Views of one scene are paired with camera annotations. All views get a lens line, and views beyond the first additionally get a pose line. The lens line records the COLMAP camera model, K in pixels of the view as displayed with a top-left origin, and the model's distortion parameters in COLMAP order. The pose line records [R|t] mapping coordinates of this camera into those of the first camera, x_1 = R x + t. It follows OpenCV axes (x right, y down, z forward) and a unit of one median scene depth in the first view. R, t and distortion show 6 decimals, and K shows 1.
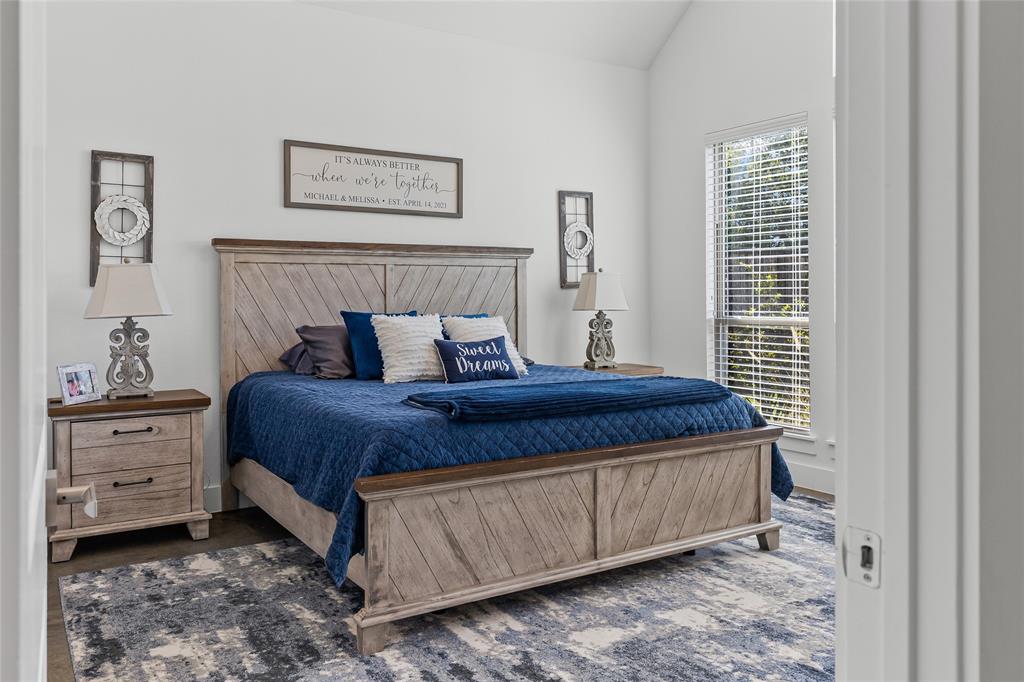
lens RADIAL K [[806.1, 0, 503.4], [0, 806.1, 310.4], [0, 0, 1]] dist [-0.006004, 0.000732]
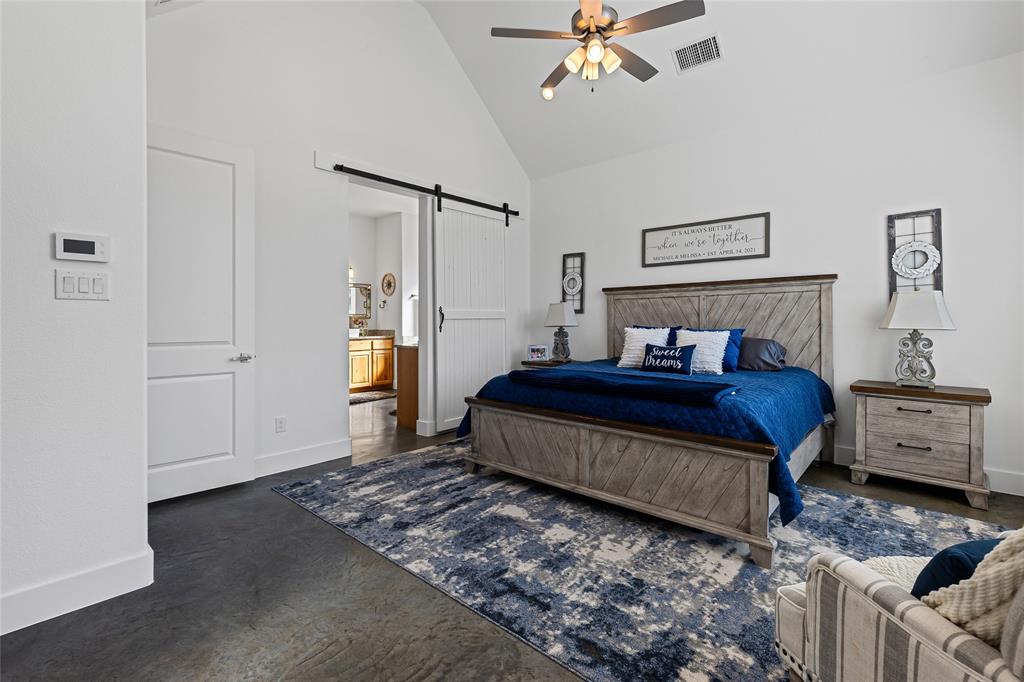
lens RADIAL K [[464.8, 0, 493.5], [0, 464.8, 318.6], [0, 0, 1]] dist [0.006991, -0.001340]
pose [[0.247289, 0.000531, -0.968942, 0.693820], [-0.010132, 0.999947, -0.002038, -0.008442], [0.968889, 0.010321, 0.247281, 0.445937]]
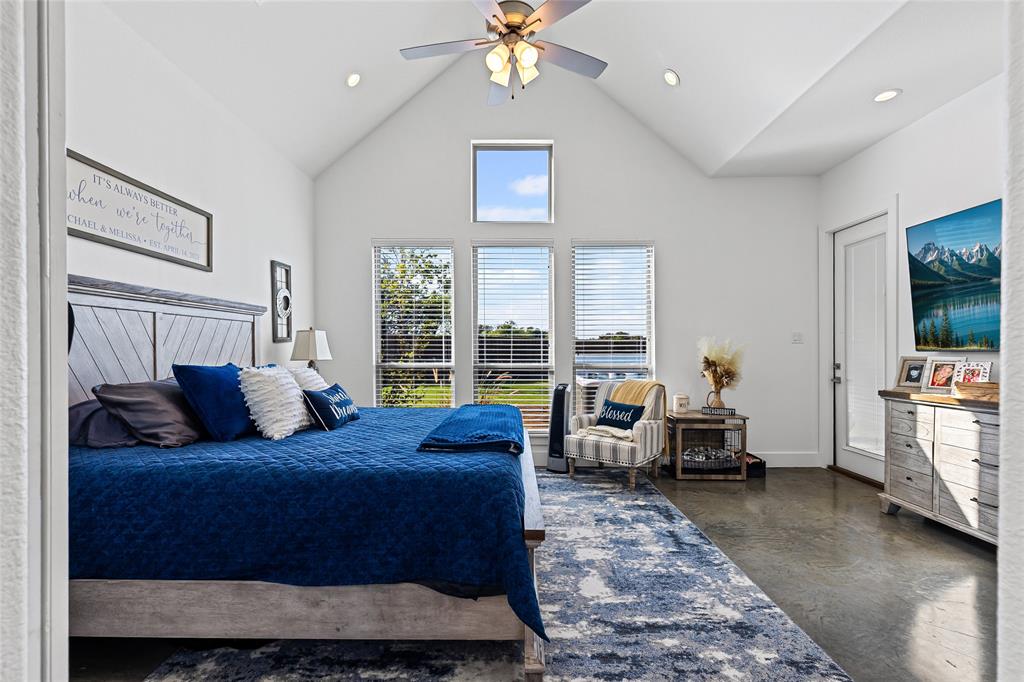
lens RADIAL K [[464.8, 0, 512.9], [0, 464.8, 354.1], [0, 0, 1]] dist [0.006991, -0.001340]
pose [[0.533128, -0.001002, 0.846034, -0.419717], [0.007766, 0.999963, -0.003710, -0.005483], [-0.845999, 0.008548, 0.533116, 0.428769]]
